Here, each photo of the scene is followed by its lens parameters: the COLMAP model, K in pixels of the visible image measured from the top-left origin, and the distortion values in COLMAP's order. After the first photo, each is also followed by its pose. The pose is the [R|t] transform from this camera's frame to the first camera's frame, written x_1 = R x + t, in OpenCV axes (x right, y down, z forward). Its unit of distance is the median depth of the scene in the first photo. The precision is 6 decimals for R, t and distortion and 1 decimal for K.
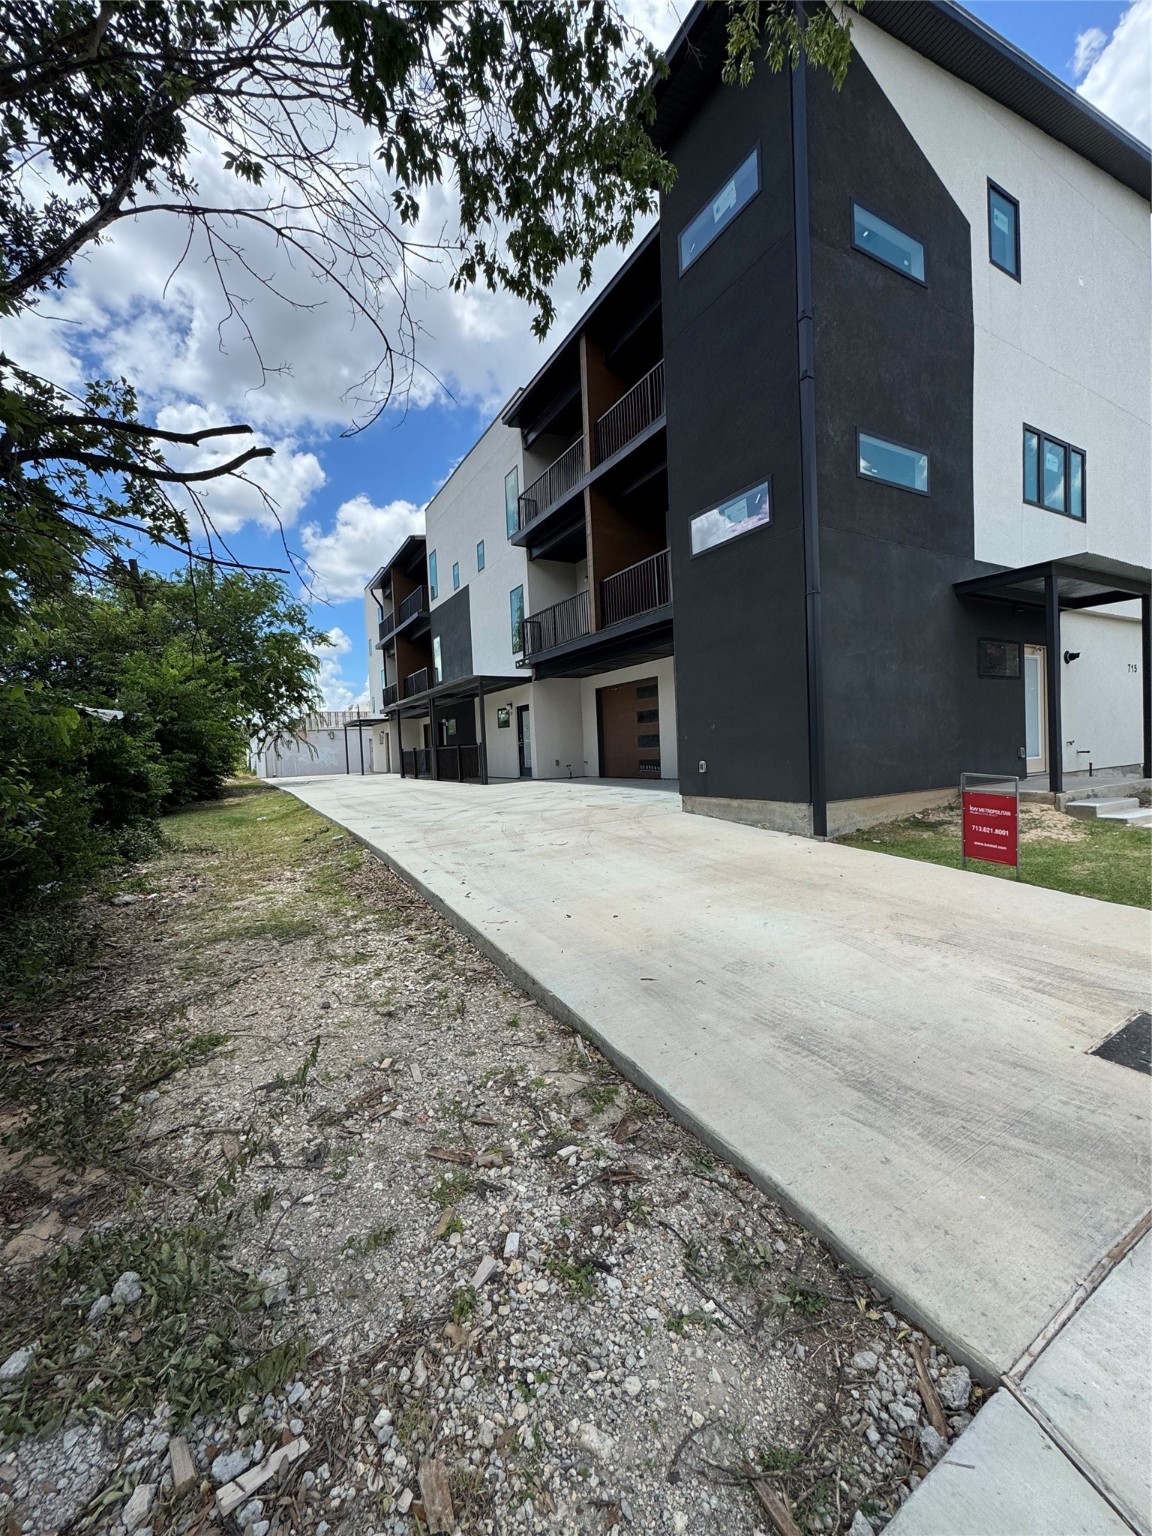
lens RADIAL K [[625.7, 0, 576.0], [0, 625.7, 768.0], [0, 0, 1]] dist [-0.002153, 0.000183]
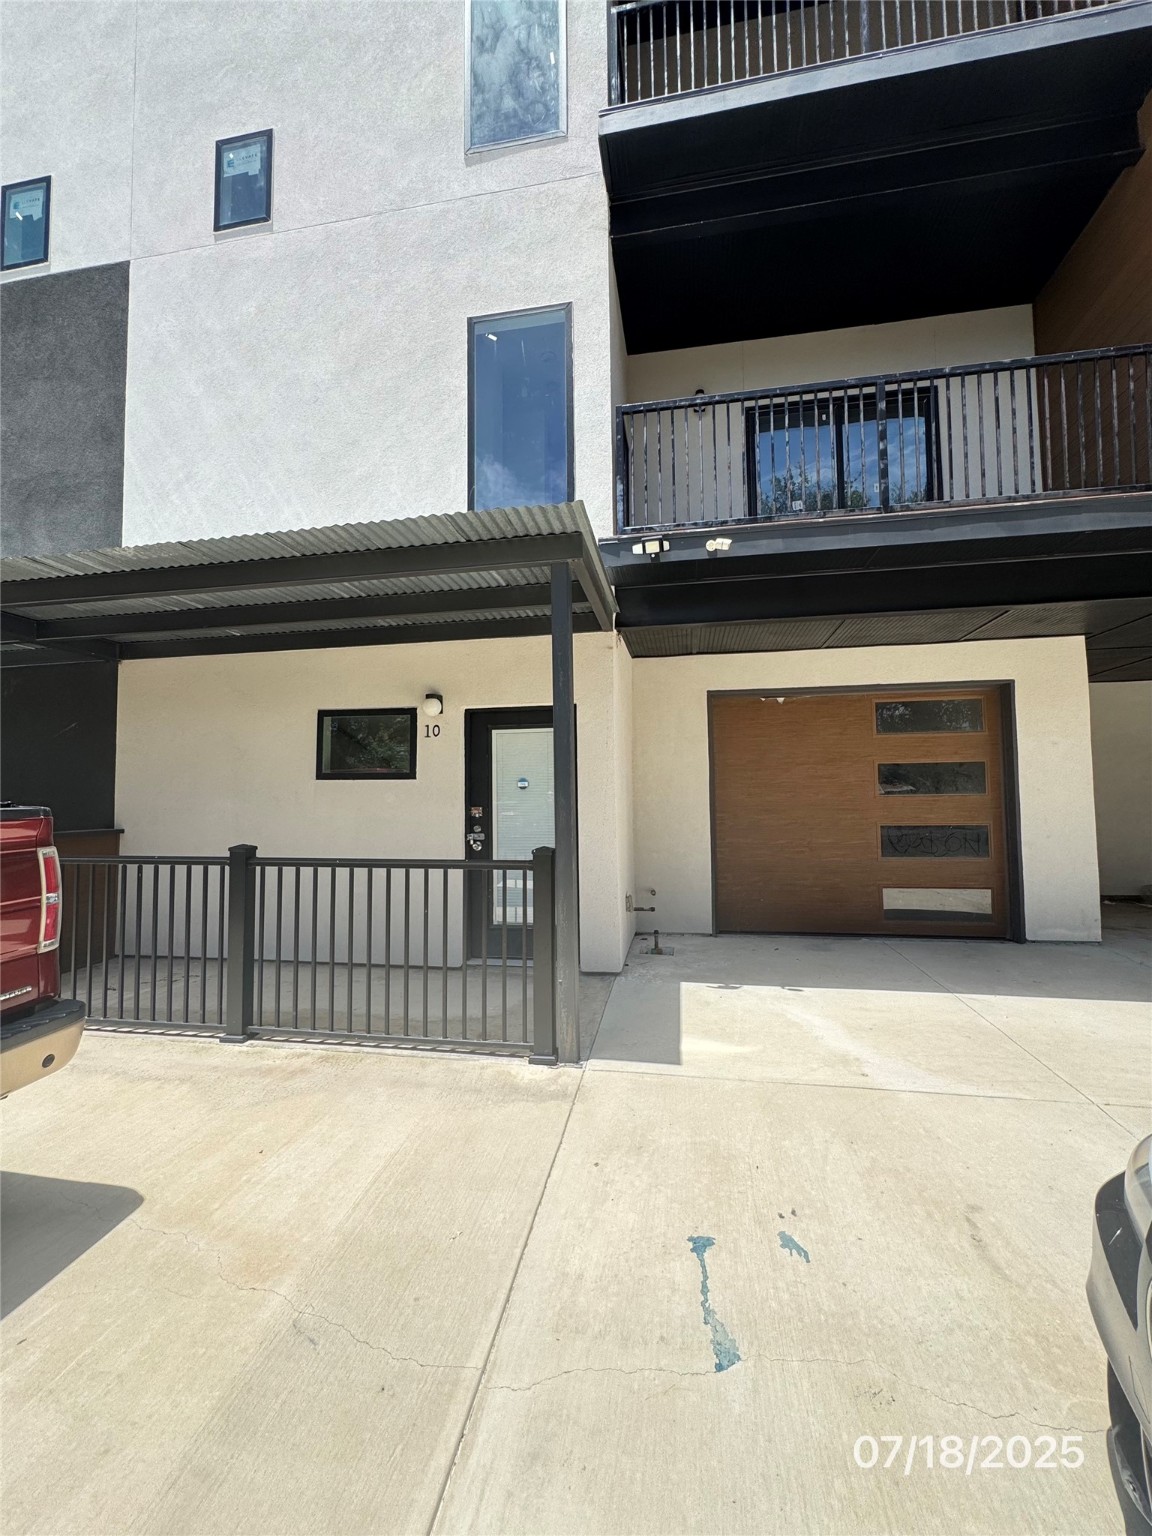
lens RADIAL K [[645.0, 0, 570.4], [0, 645.0, 773.1], [0, 0, 1]] dist [-0.002072, -0.000362]
pose [[0.634304, 0.086280, 0.768254, -0.342747], [0.008680, 0.992895, -0.118675, -0.039477], [-0.773035, 0.081944, 0.629048, 0.939426]]
